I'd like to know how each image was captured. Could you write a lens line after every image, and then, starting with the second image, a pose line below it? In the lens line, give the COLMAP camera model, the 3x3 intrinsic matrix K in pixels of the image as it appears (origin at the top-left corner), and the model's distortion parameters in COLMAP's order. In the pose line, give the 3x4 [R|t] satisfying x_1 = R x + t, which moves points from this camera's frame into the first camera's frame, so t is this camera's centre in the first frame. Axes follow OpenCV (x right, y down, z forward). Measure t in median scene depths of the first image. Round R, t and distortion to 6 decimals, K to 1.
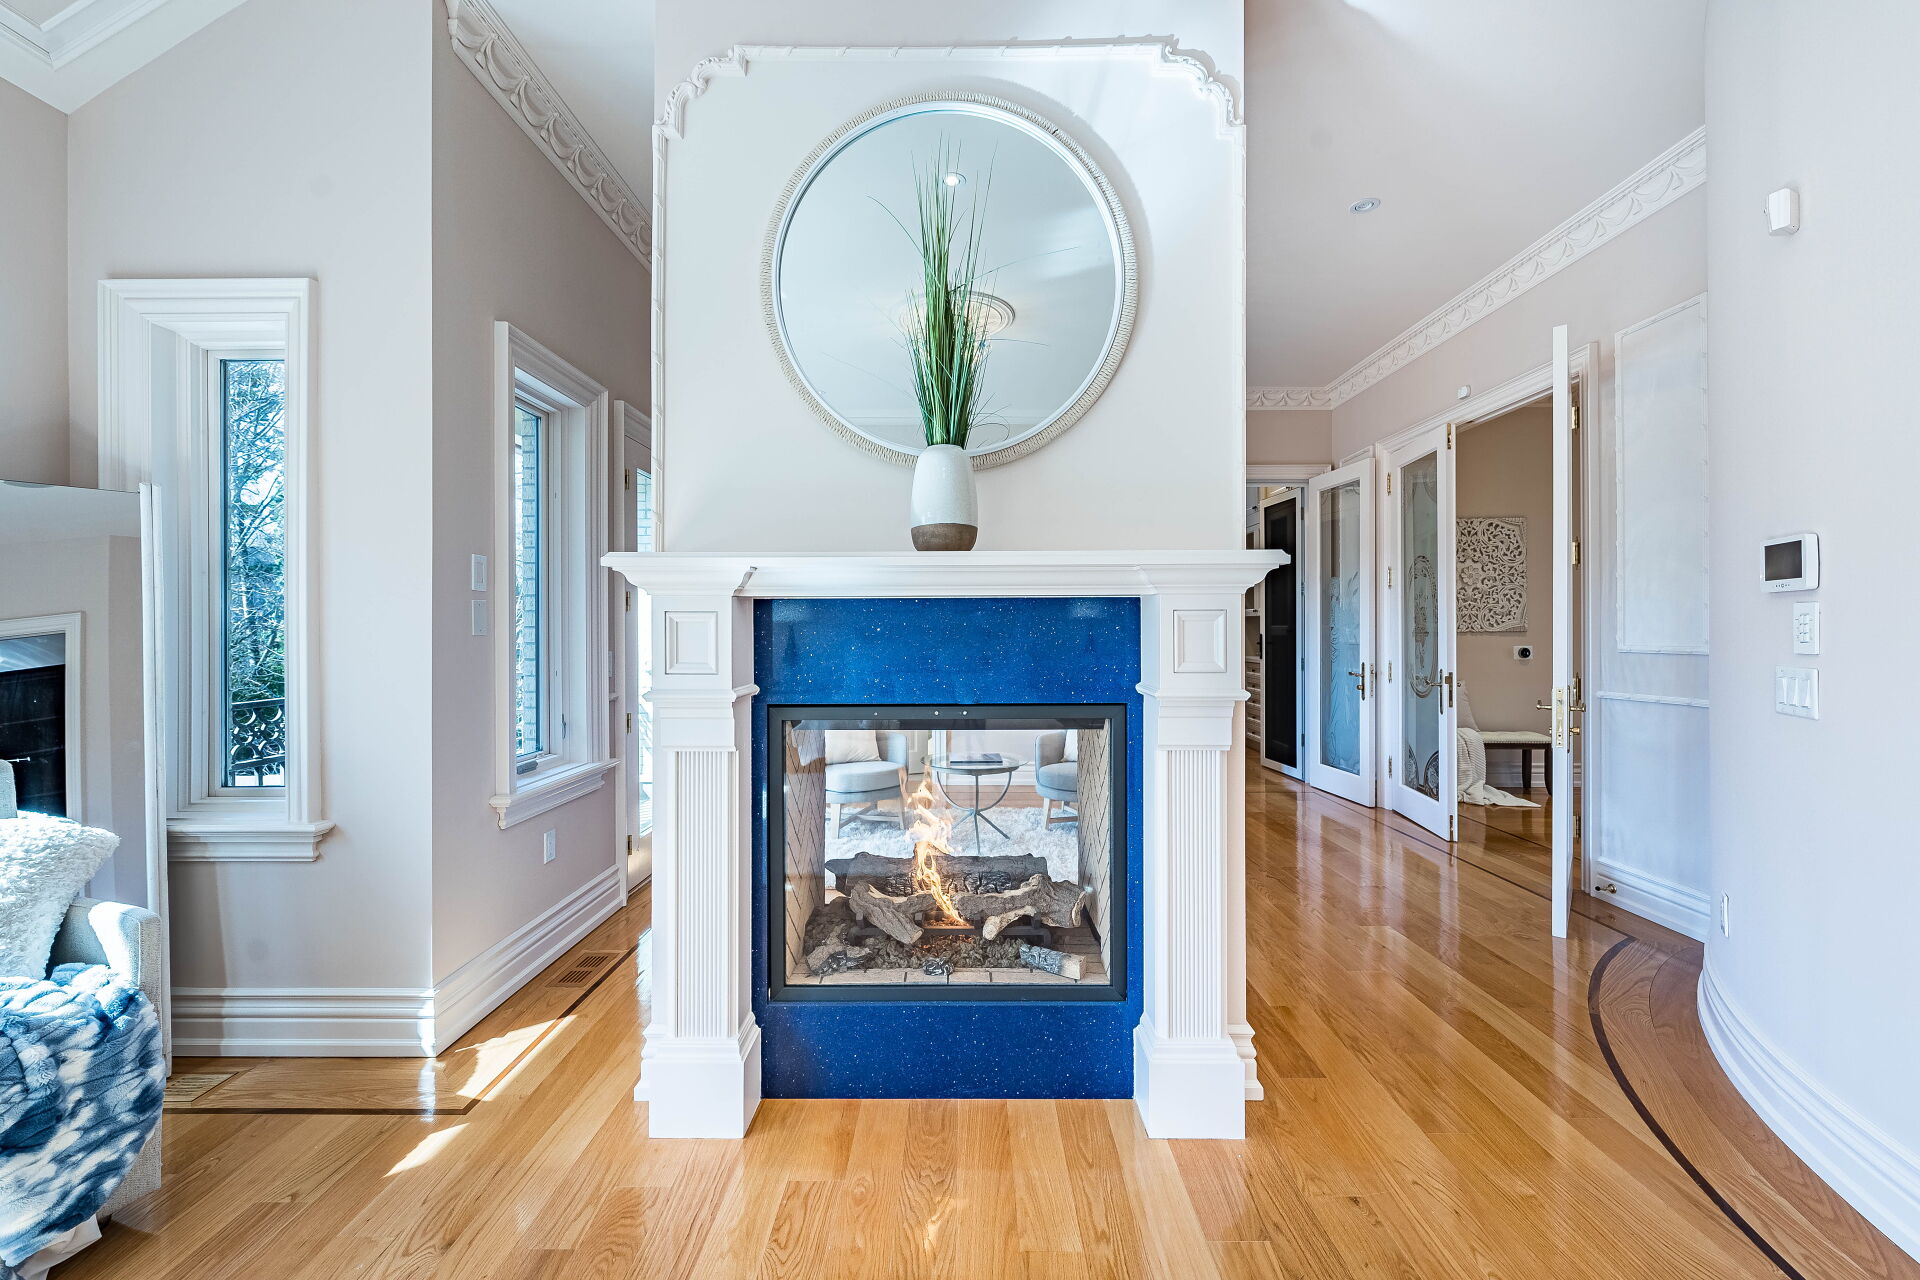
lens RADIAL K [[774.3, 0, 973.2], [0, 774.3, 627.7], [0, 0, 1]] dist [-0.001714, 0.000201]
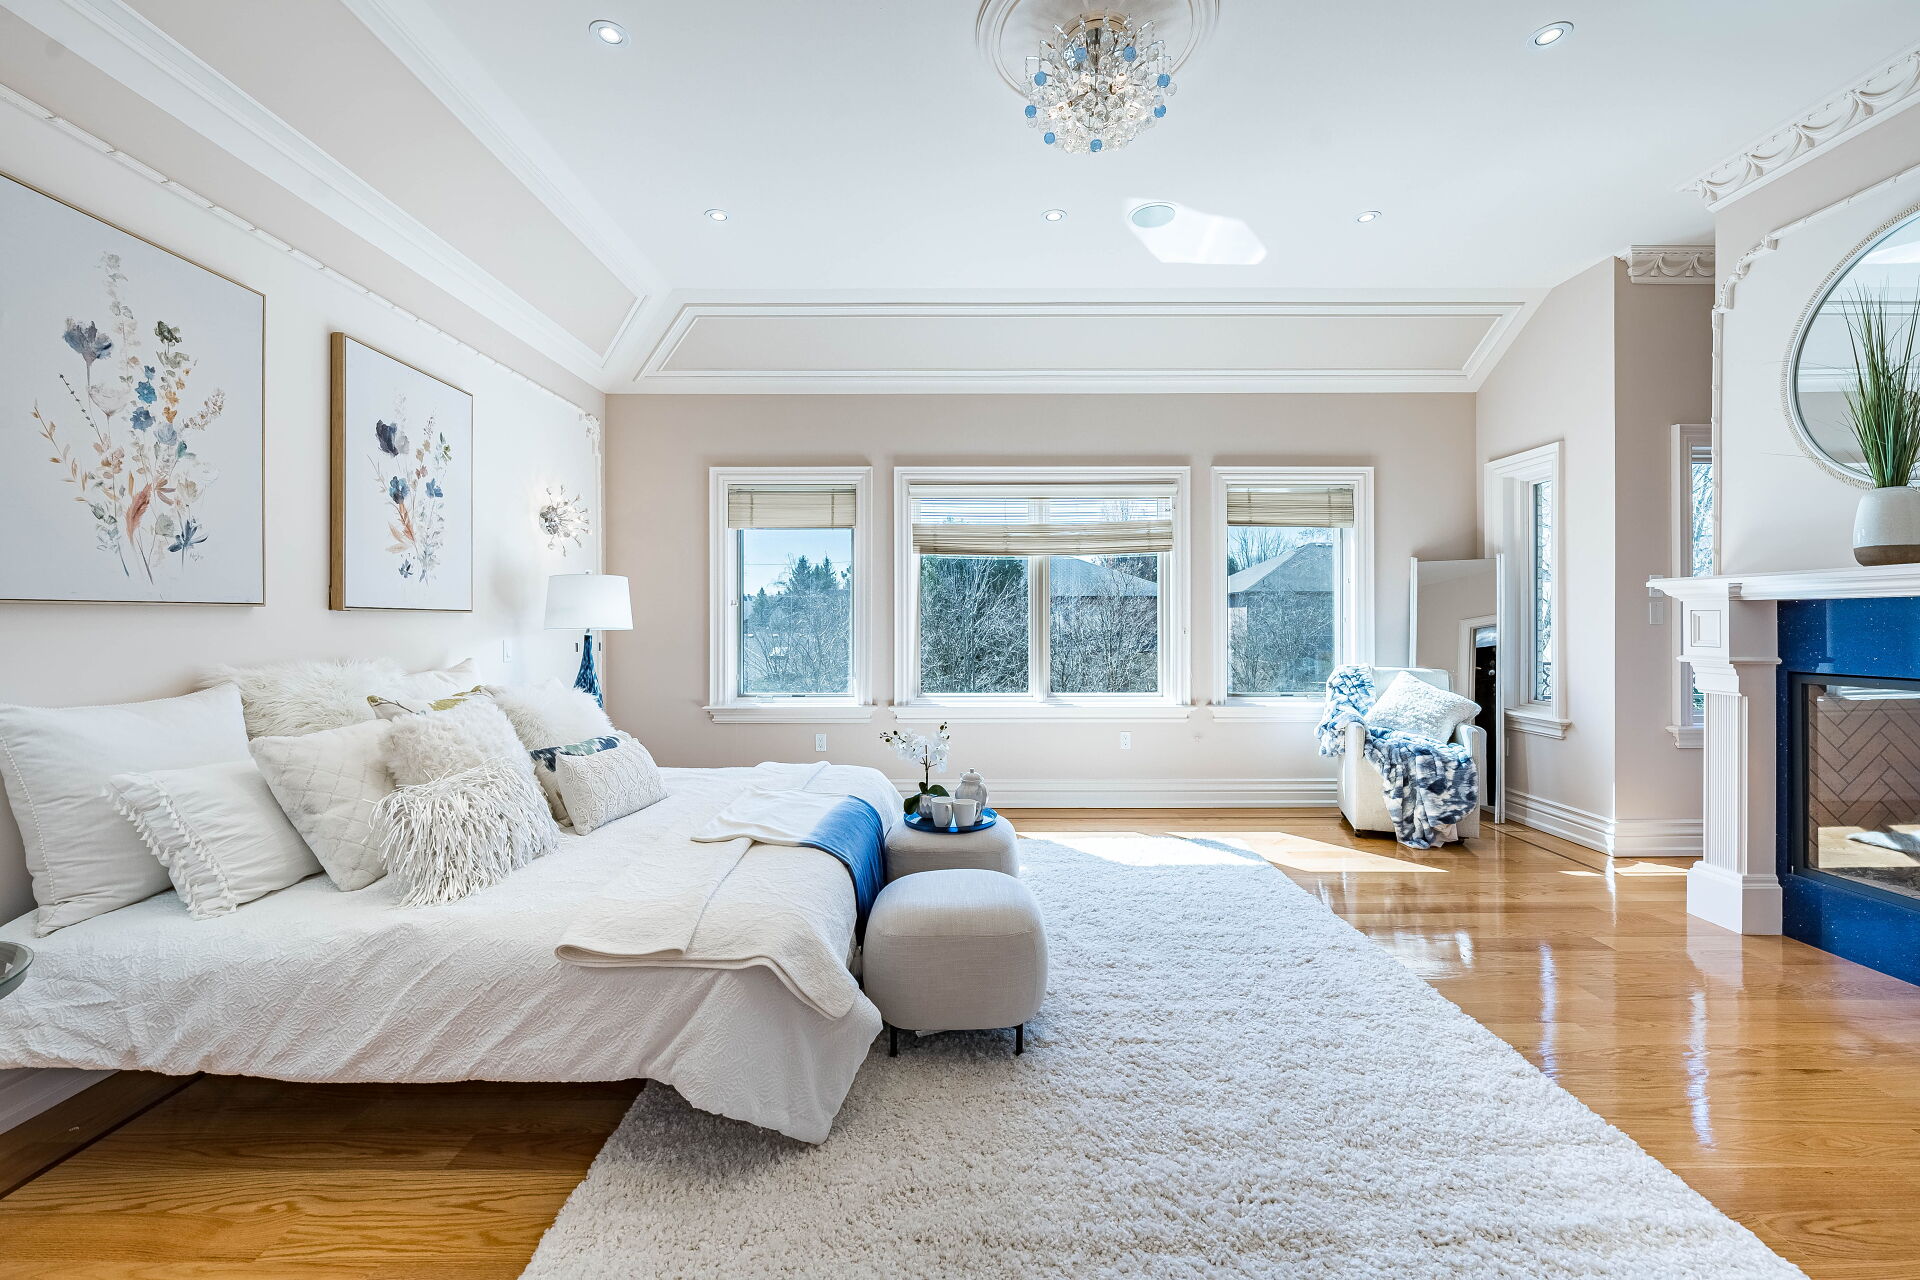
lens RADIAL K [[774.3, 0, 965.9], [0, 774.3, 621.1], [0, 0, 1]] dist [-0.001714, 0.000201]
pose [[0.023557, 0.002107, -0.999720, 1.207366], [0.002089, 0.999995, 0.002157, -0.003532], [0.999720, -0.002140, 0.023552, -0.623665]]
